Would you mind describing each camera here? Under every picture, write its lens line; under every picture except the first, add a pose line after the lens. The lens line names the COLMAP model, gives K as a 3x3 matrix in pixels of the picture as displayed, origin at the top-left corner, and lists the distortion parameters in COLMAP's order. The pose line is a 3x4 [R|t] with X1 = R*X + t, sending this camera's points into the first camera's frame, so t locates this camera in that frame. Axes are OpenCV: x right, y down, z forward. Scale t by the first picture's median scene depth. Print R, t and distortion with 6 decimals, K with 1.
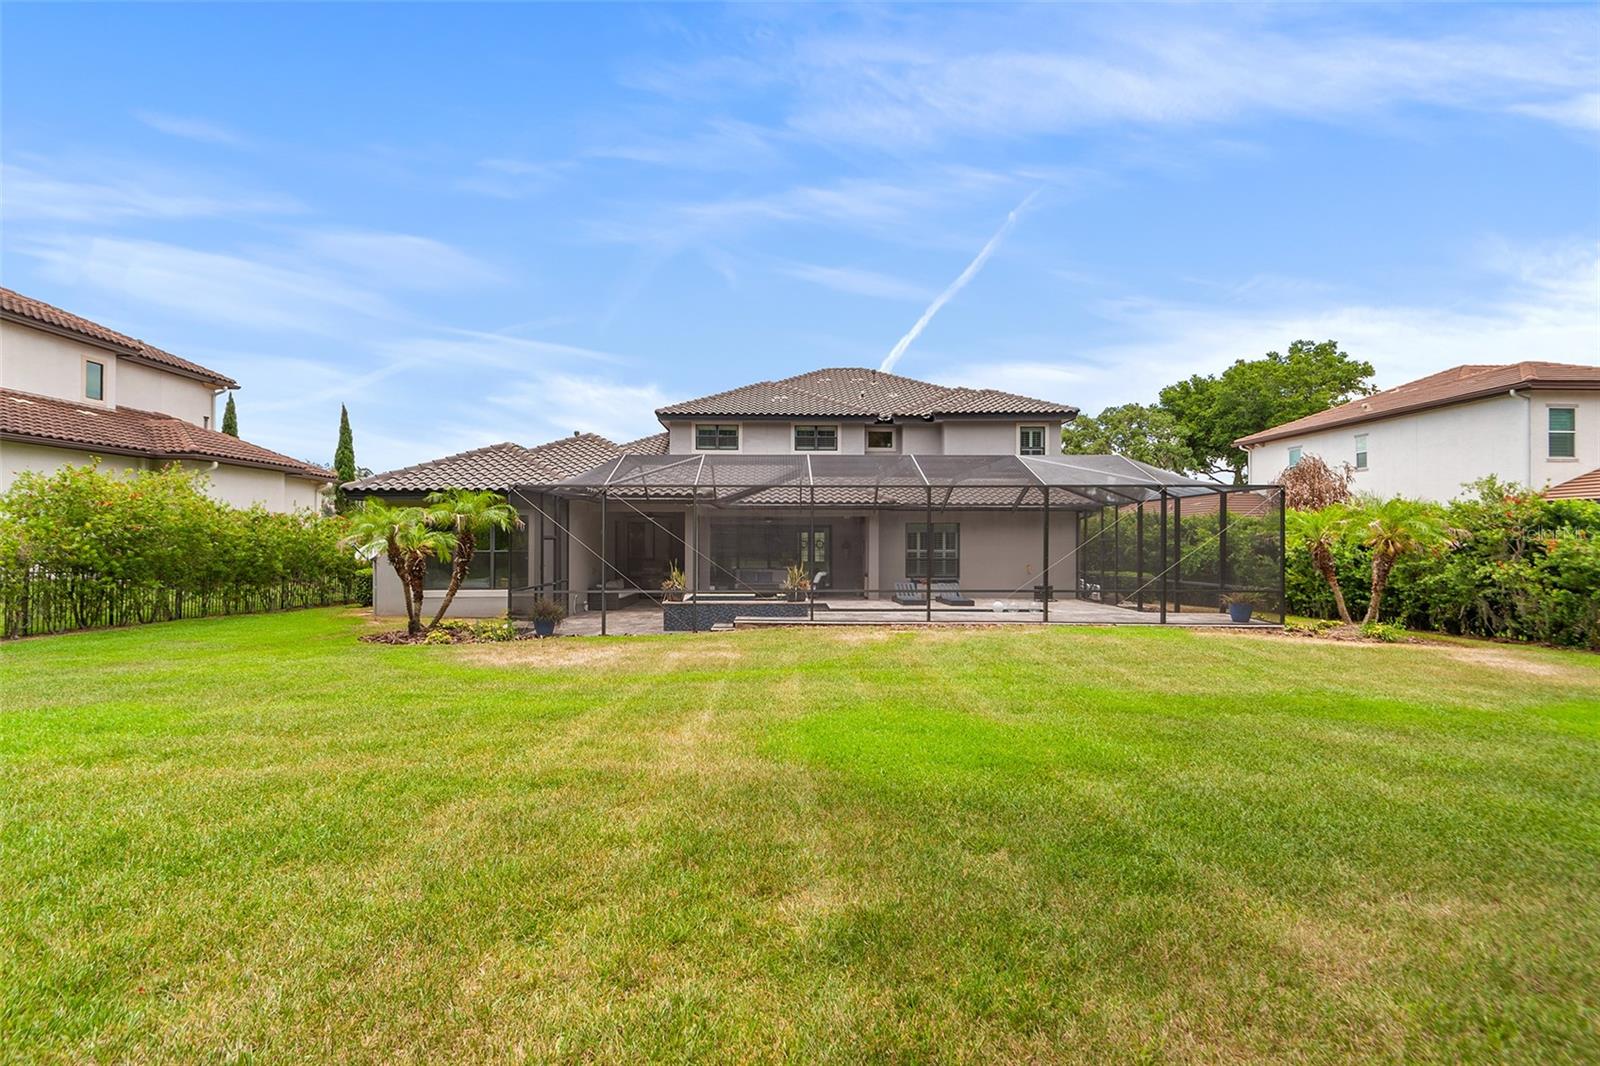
lens RADIAL K [[739.2, 0, 788.5], [0, 739.2, 539.0], [0, 0, 1]] dist [0.014374, -0.002216]
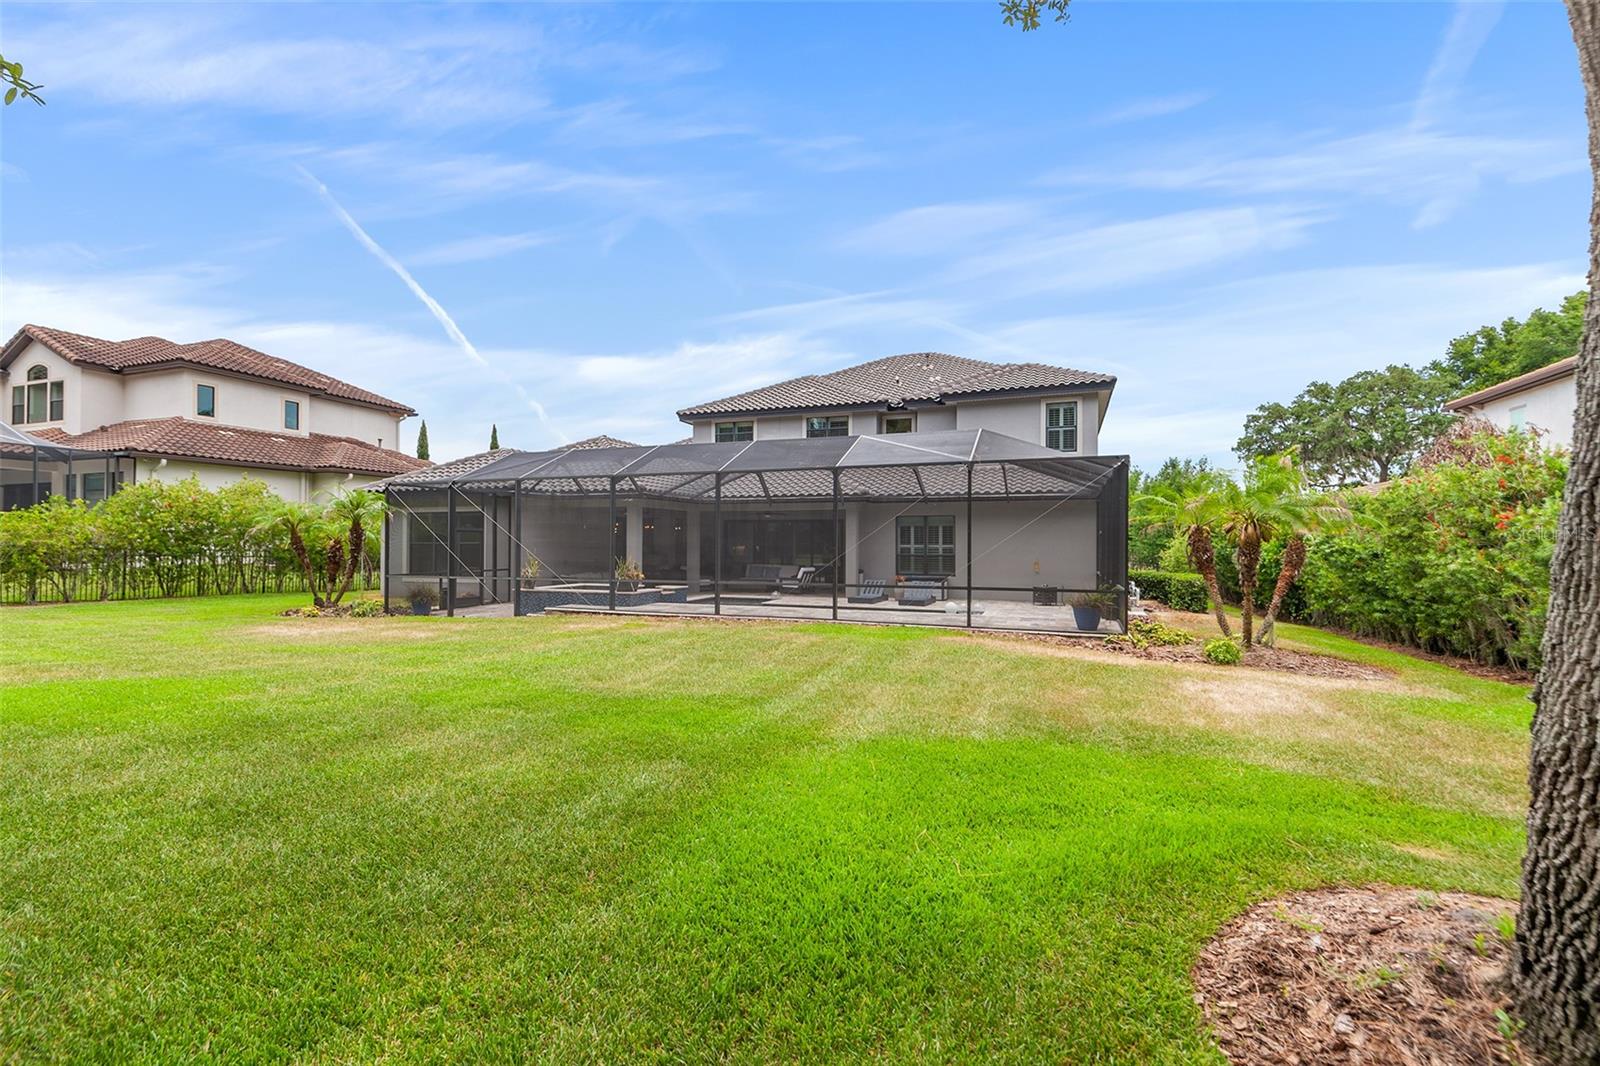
lens RADIAL K [[739.2, 0, 803.0], [0, 739.2, 540.9], [0, 0, 1]] dist [0.014374, -0.002216]
pose [[0.929925, 0.001529, -0.367747, 0.360371], [-0.001830, 0.999998, -0.000468, 0.009630], [0.367746, 0.001108, 0.929926, 0.089989]]
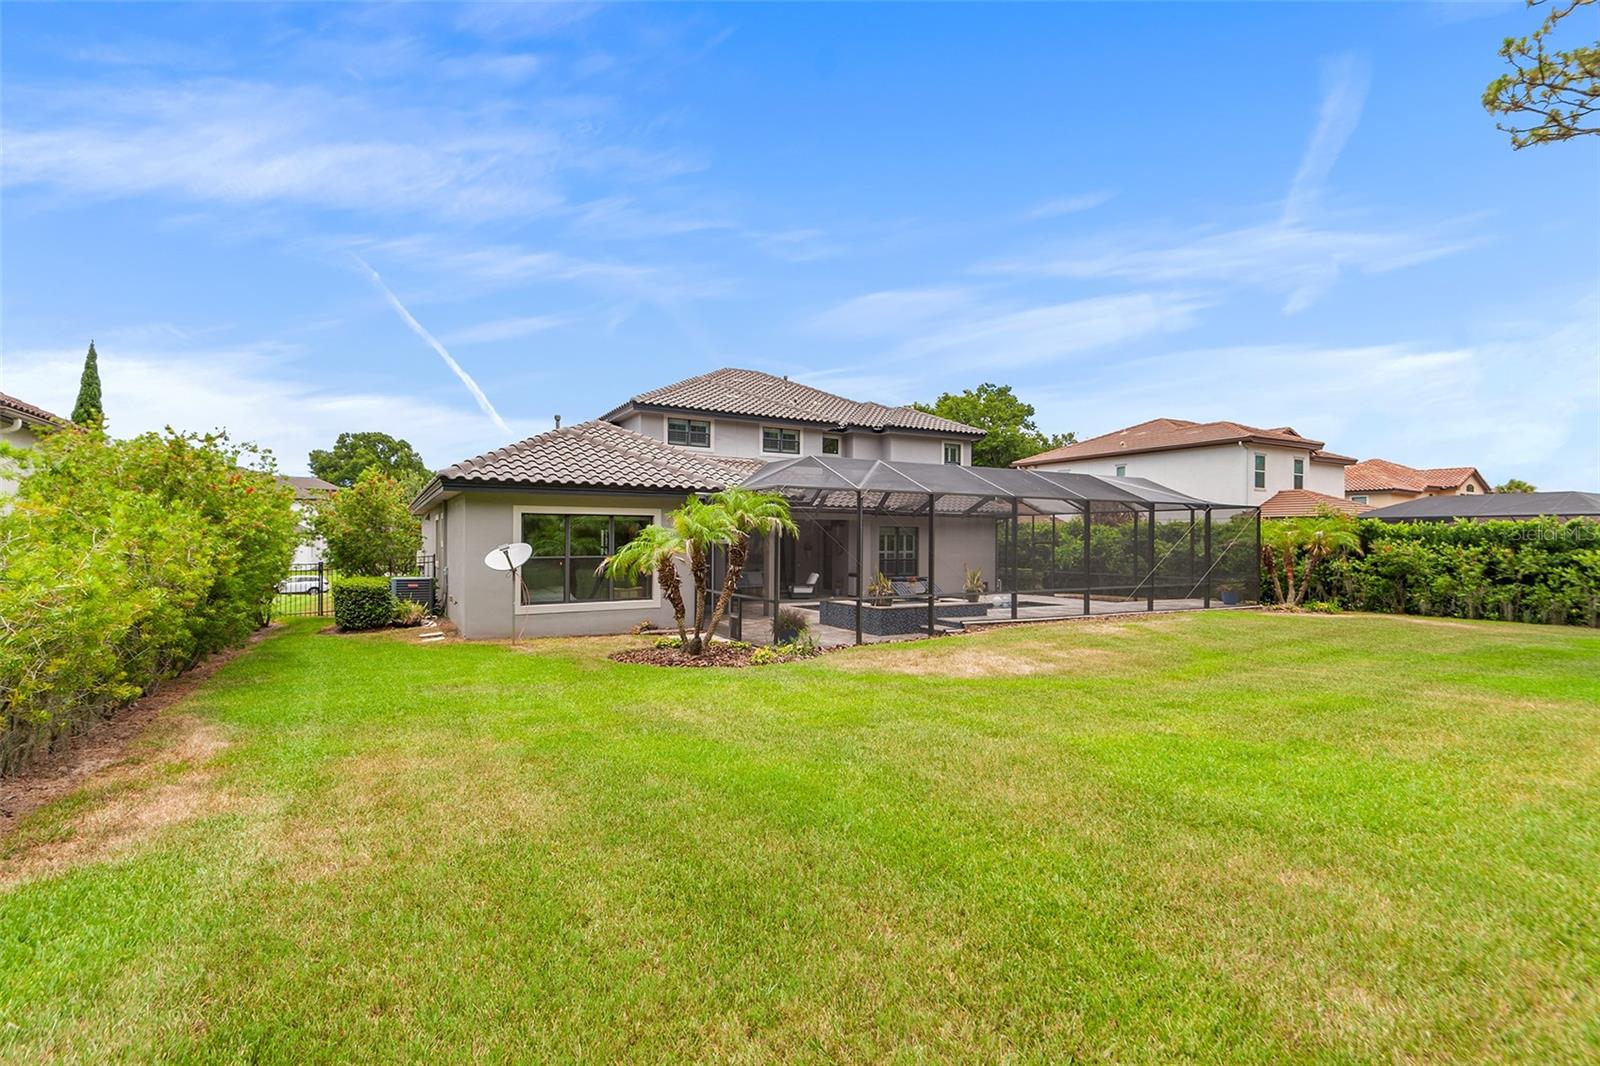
lens RADIAL K [[739.2, 0, 798.1], [0, 739.2, 537.1], [0, 0, 1]] dist [0.014374, -0.002216]
pose [[0.879020, 0.003967, 0.476767, -0.421965], [-0.004555, 0.999990, 0.000078, -0.004950], [-0.476762, -0.002240, 0.879029, 0.100950]]
